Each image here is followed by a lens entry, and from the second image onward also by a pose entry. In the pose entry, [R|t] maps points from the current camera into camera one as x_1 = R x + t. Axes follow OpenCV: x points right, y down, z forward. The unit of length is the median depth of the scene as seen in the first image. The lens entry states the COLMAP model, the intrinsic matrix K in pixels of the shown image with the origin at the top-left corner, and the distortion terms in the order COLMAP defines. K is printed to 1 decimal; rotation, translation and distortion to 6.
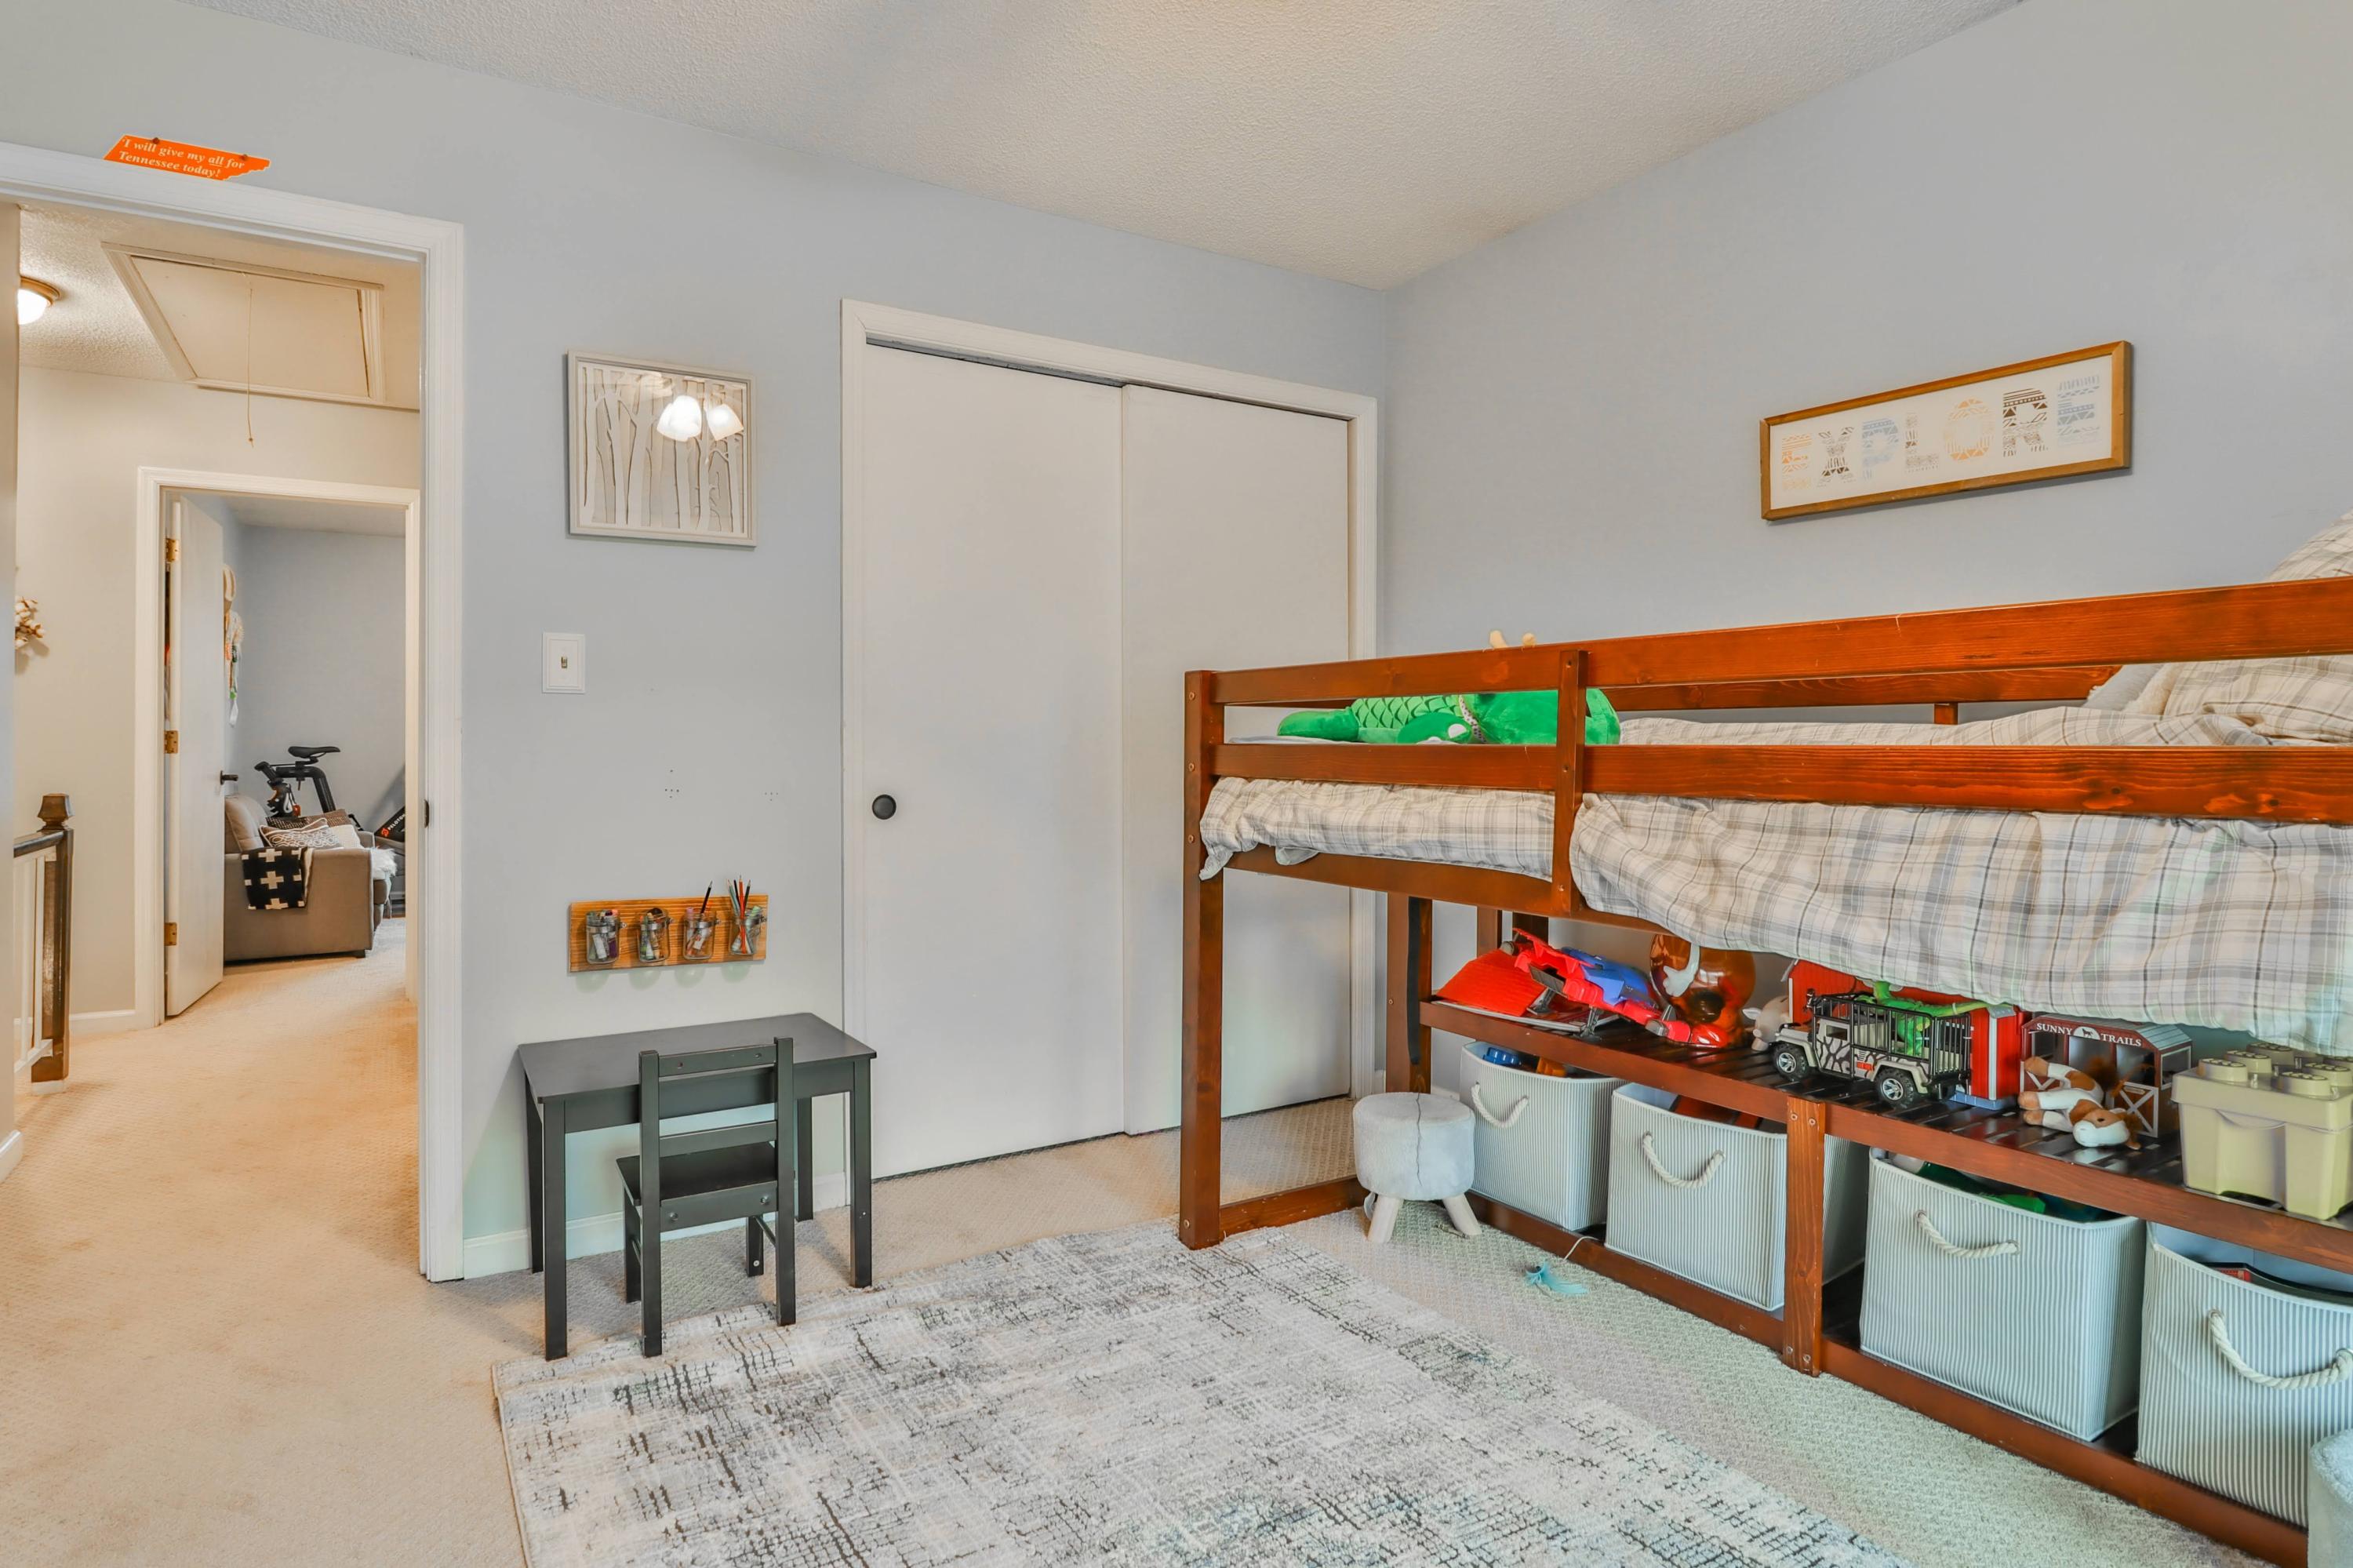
lens RADIAL K [[1248.6, 0, 1162.9], [0, 1248.6, 746.8], [0, 0, 1]] dist [-0.002468, -0.013182]
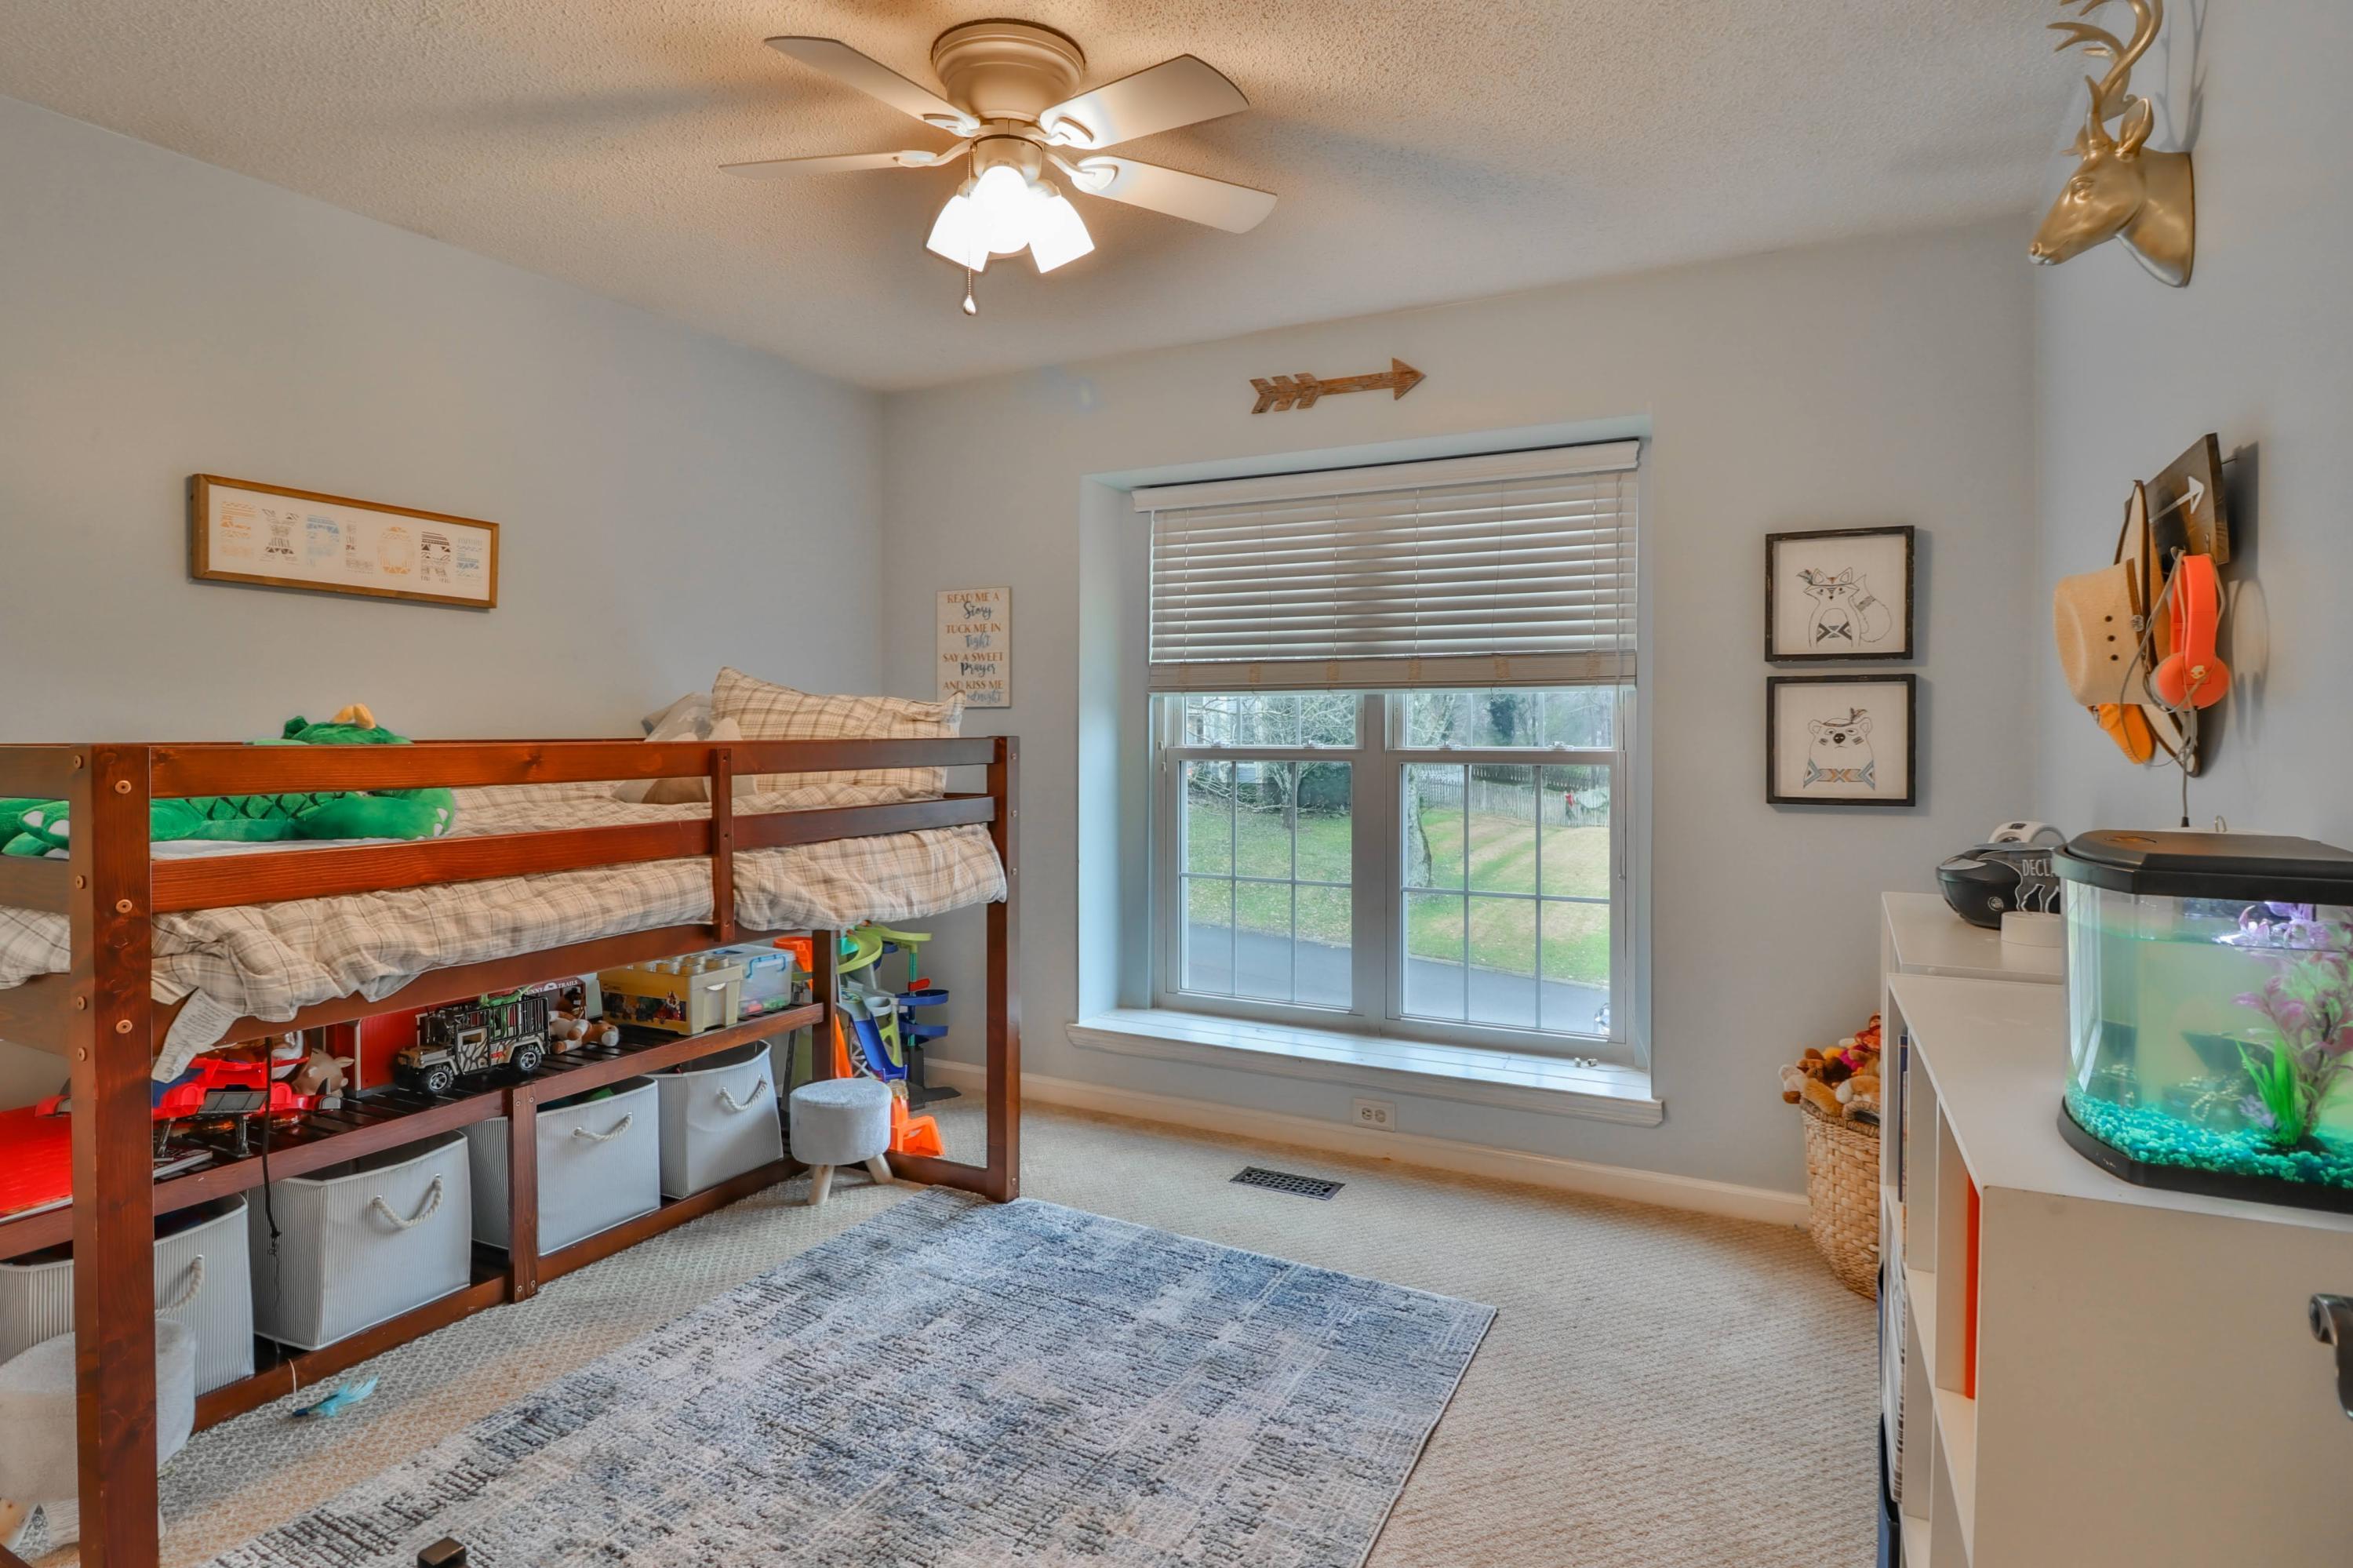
lens RADIAL K [[1248.6, 0, 1162.9], [0, 1248.6, 746.8], [0, 0, 1]] dist [-0.002468, -0.013182]
pose [[-0.508609, -0.011871, 0.860916, -0.882547], [0.002612, 0.999879, 0.015331, -0.080307], [-0.860994, 0.010046, -0.508516, 1.044907]]
